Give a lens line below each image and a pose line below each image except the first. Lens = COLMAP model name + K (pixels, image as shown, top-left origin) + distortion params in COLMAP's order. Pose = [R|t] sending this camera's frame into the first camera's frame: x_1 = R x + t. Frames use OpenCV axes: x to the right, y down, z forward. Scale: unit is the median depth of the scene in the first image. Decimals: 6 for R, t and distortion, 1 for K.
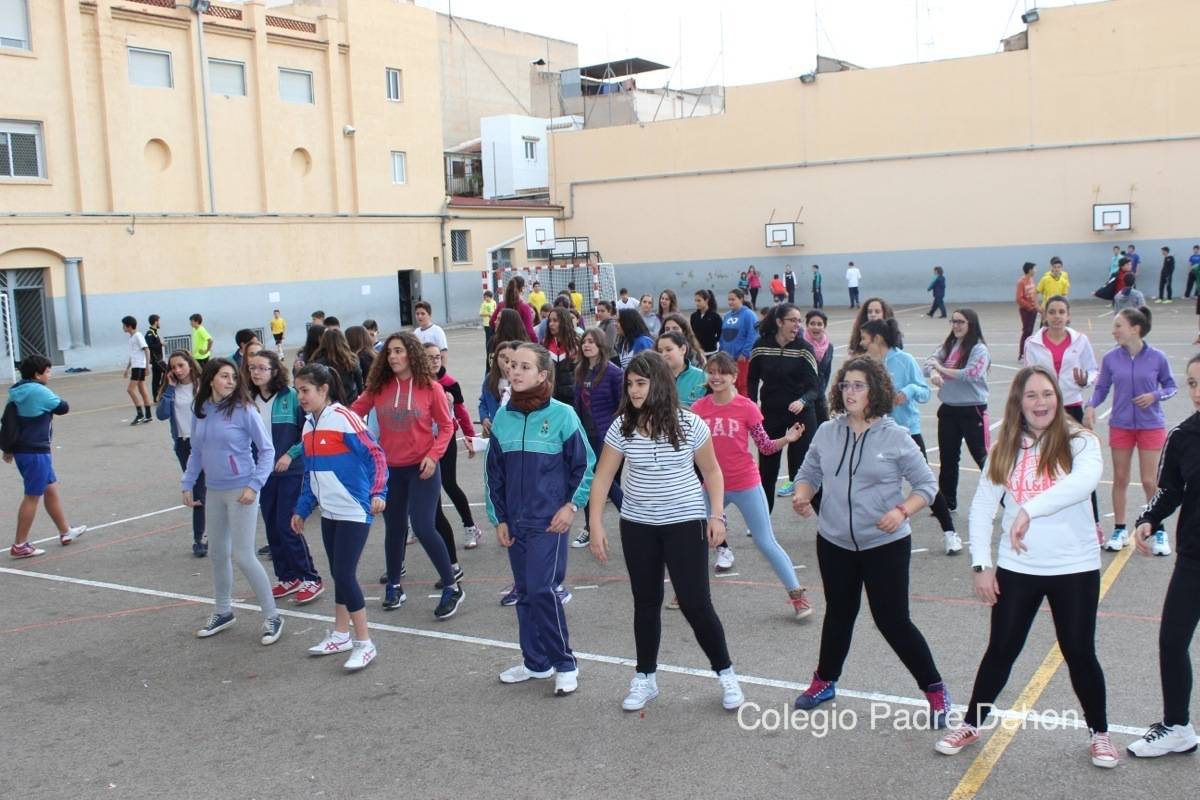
lens RADIAL K [[1220.5, 0, 605.8], [0, 1220.5, 384.2], [0, 0, 1]] dist [-0.078903, 0.000000]
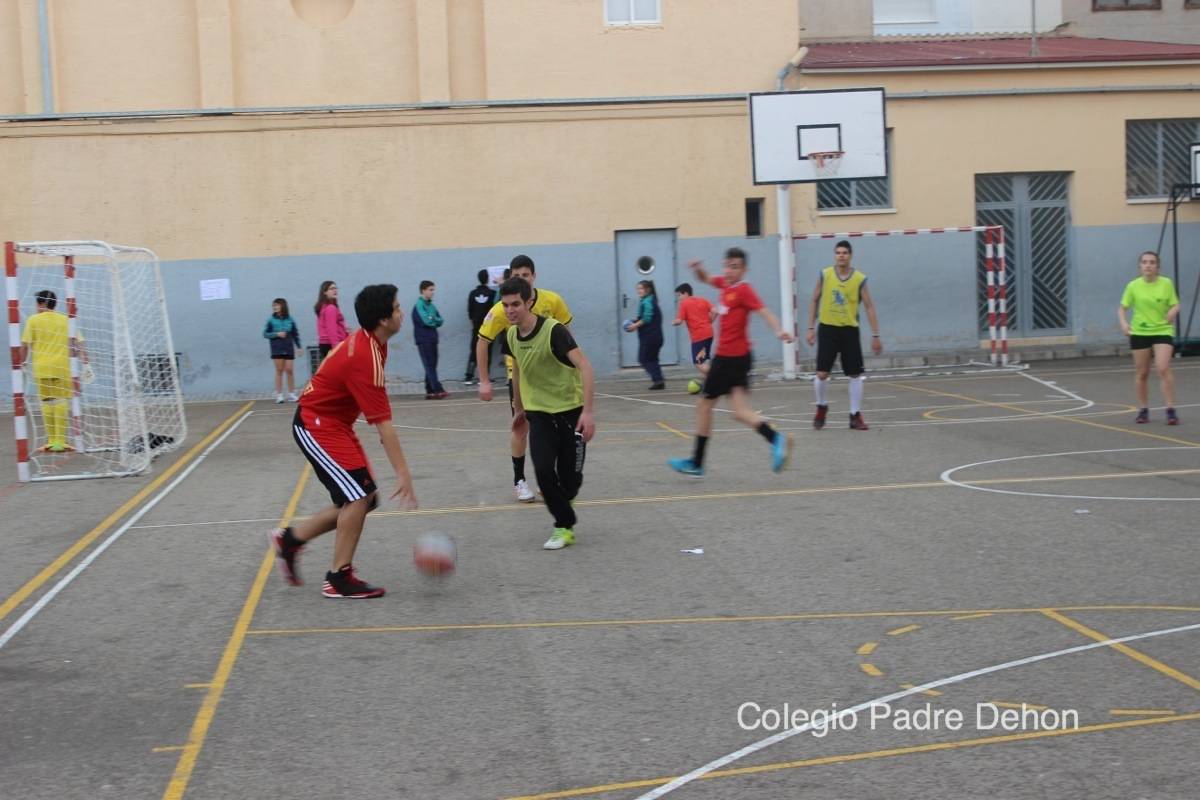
lens RADIAL K [[1948.3, 0, 602.7], [0, 1948.3, 400.8], [0, 0, 1]] dist [-0.002339, 0.000000]
pose [[0.616476, 0.079177, -0.783383, 0.399939], [-0.069593, 0.996516, 0.045954, -0.071595], [0.784292, 0.026189, 0.619838, 0.630614]]
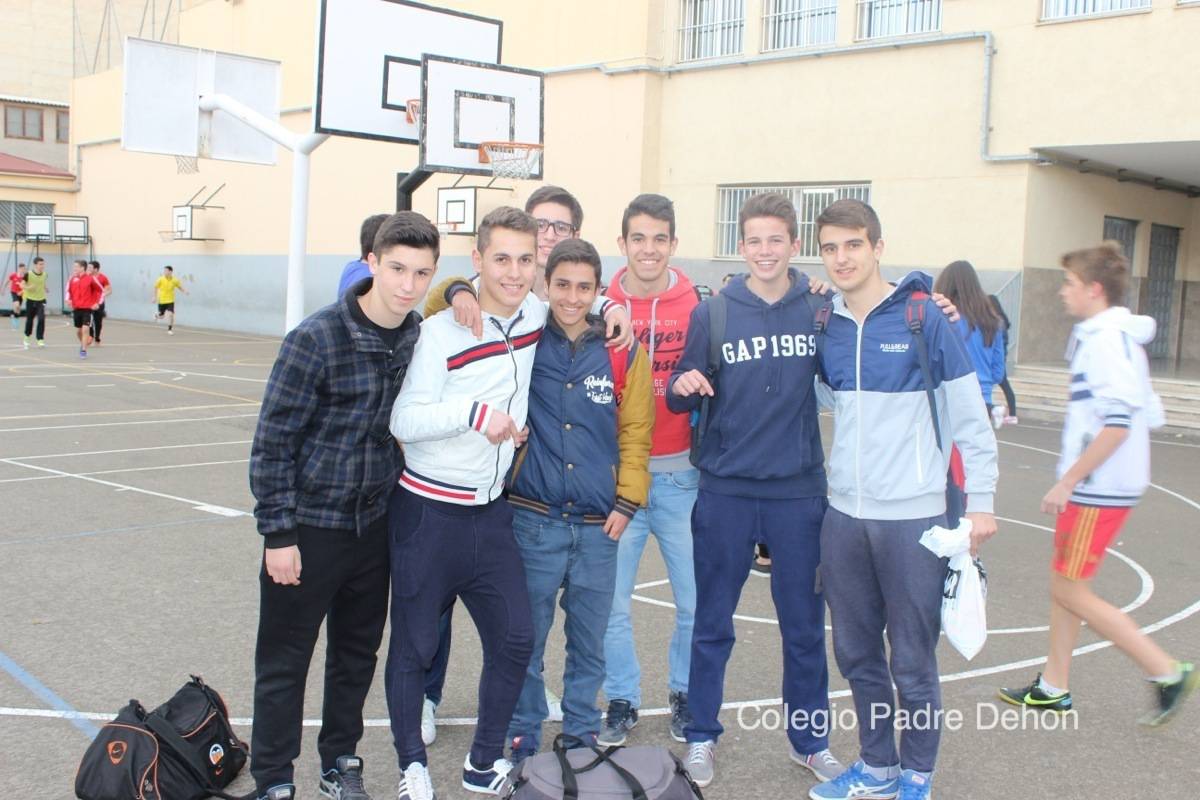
lens RADIAL K [[1220.5, 0, 584.0], [0, 1220.5, 389.3], [0, 0, 1]] dist [-0.078903, 0.000000]
pose [[0.959033, 0.105226, -0.263027, 0.634262], [-0.107592, 0.994180, 0.005431, -0.066462], [0.262067, 0.023091, 0.964773, 0.472578]]
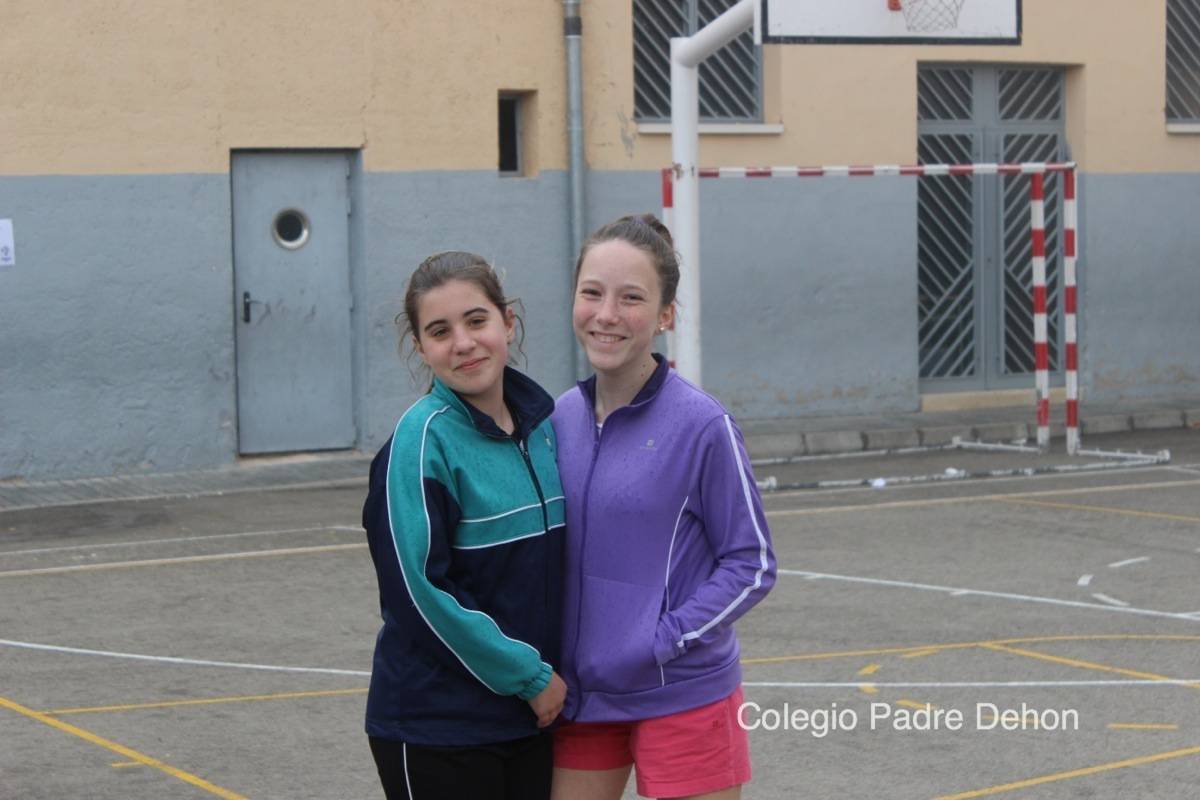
lens RADIAL K [[2875.7, 0, 605.9], [0, 2875.7, 398.8], [0, 0, 1]] dist [0.079361, 0.000000]
pose [[0.868784, 0.064258, -0.491005, 0.112146], [-0.075734, 0.997122, -0.003510, -0.063237], [0.489366, 0.040235, 0.871150, 0.700343]]
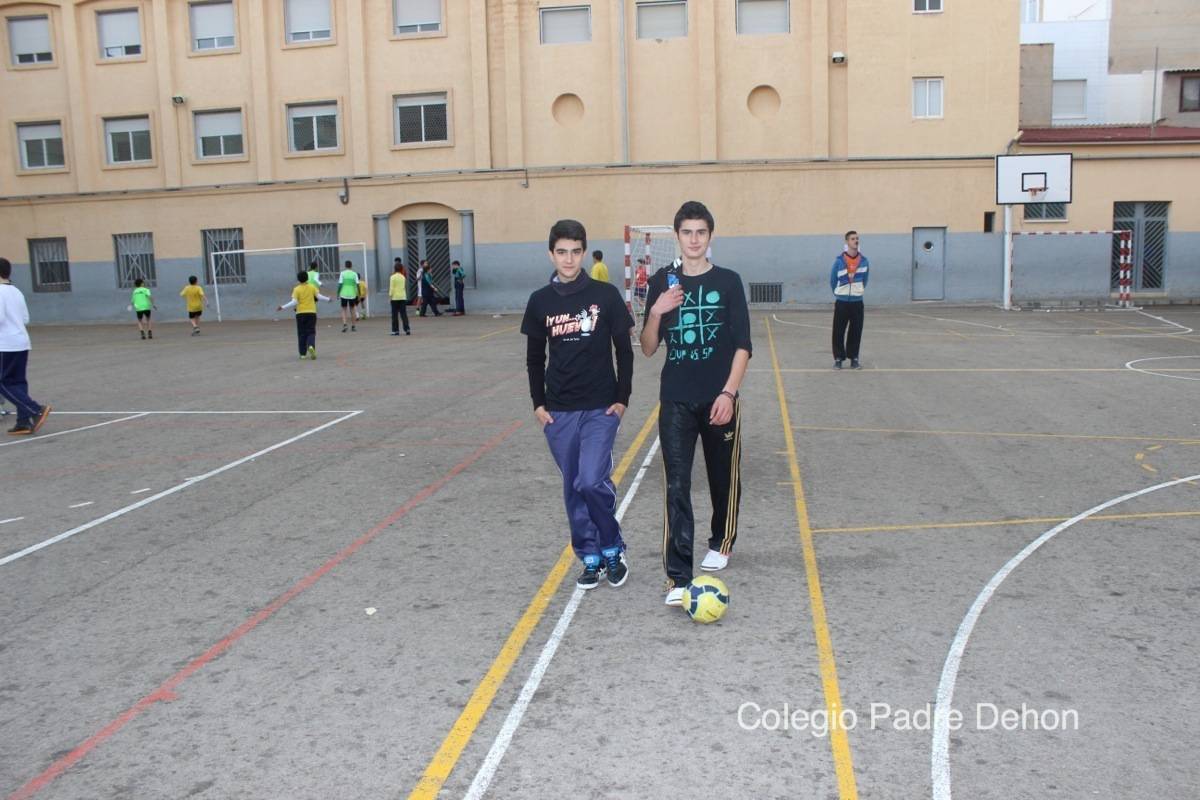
lens RADIAL K [[995.1, 0, 610.1], [0, 995.1, 400.0], [0, 0, 1]] dist [-0.167000, 0.150723]
pose [[0.395339, 0.176017, -0.901512, 0.384671], [-0.088855, 0.984193, 0.153195, -0.068435], [0.914227, 0.019540, 0.404730, 0.611758]]
